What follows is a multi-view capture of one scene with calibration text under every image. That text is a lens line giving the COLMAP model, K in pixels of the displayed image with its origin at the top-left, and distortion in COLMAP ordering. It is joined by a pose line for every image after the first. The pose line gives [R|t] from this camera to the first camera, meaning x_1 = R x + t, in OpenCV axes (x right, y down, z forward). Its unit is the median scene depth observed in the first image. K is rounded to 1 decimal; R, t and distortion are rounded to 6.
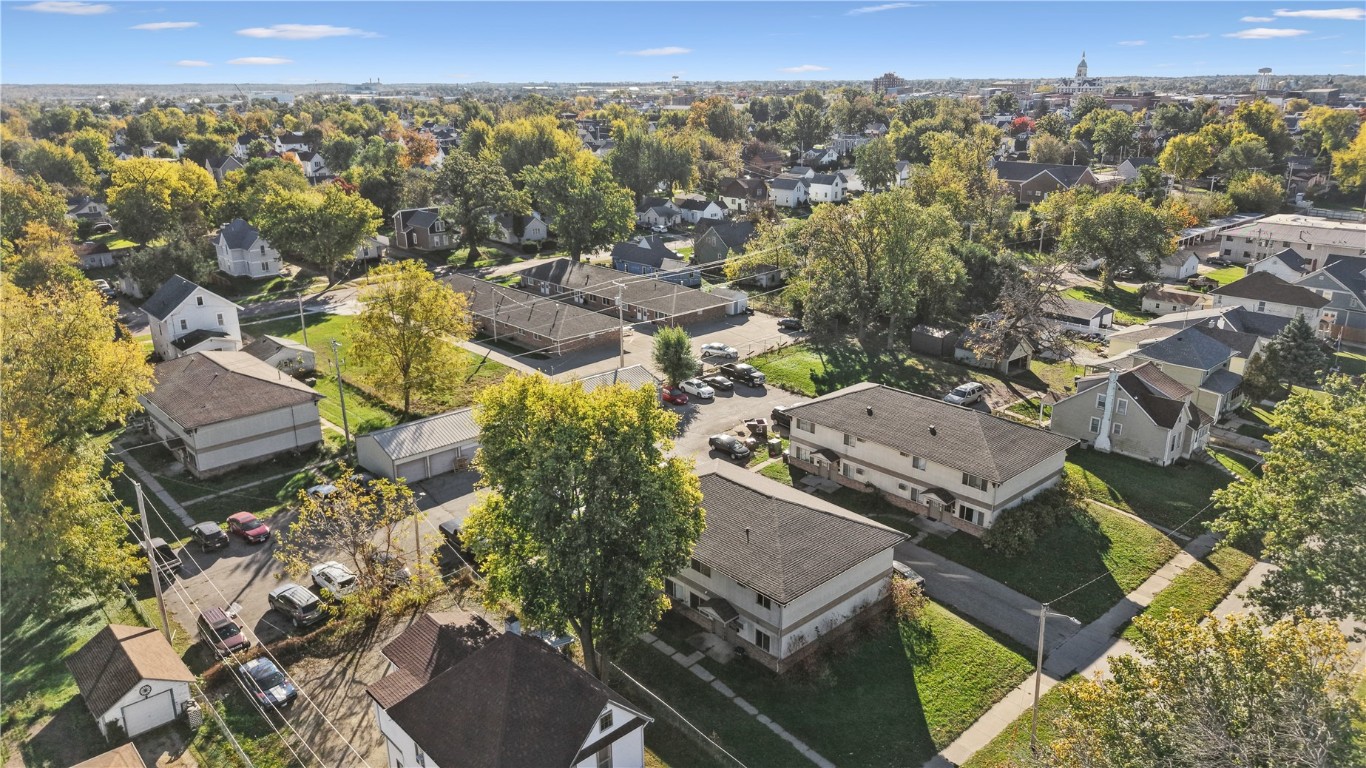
lens RADIAL K [[936.8, 0, 683.0], [0, 936.8, 384.0], [0, 0, 1]] dist [0.061756, -0.079198]
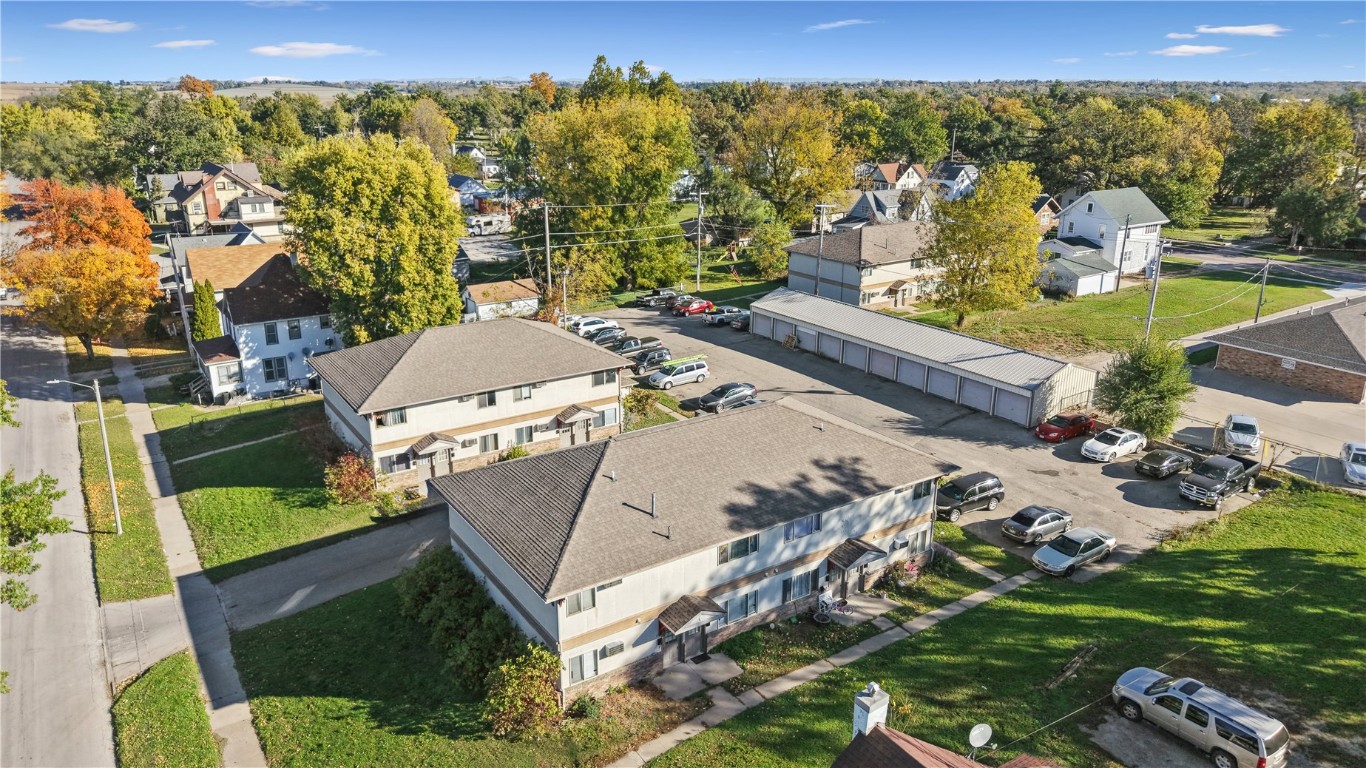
lens RADIAL K [[934.1, 0, 683.0], [0, 934.1, 384.0], [0, 0, 1]] dist [0.001596, 0.005750]
pose [[-0.172764, 0.304567, -0.936692, 0.468857], [-0.300688, 0.889286, 0.344612, -0.117637], [0.937944, 0.341188, -0.062057, 0.636584]]
